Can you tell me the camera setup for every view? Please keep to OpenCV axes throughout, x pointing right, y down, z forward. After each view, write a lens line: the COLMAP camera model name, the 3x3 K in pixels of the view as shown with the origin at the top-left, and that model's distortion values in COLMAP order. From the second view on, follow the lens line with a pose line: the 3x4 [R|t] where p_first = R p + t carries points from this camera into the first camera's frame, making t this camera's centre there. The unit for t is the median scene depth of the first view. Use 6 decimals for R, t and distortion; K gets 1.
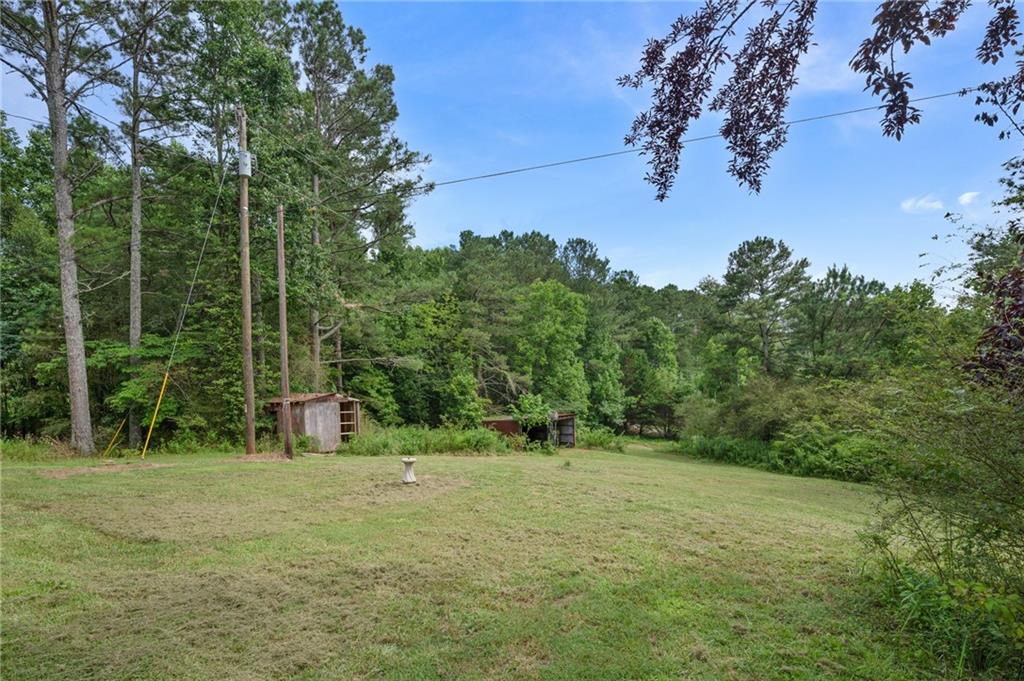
lens RADIAL K [[483.0, 0, 516.3], [0, 483.0, 393.4], [0, 0, 1]] dist [0.003325, 0.000273]
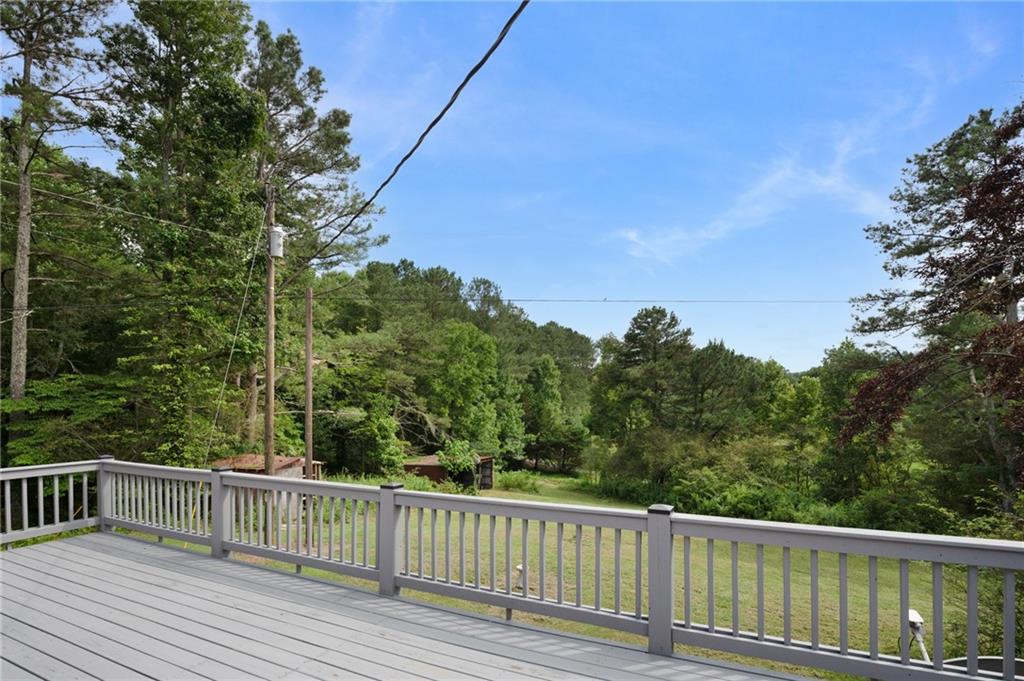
lens RADIAL K [[489.3, 0, 529.9], [0, 489.3, 406.2], [0, 0, 1]] dist [0.010551, -0.000169]
pose [[0.952864, 0.027558, 0.302144, -0.122755], [-0.023412, 0.999576, -0.017336, -0.048683], [-0.302493, 0.009445, 0.953105, -0.030683]]
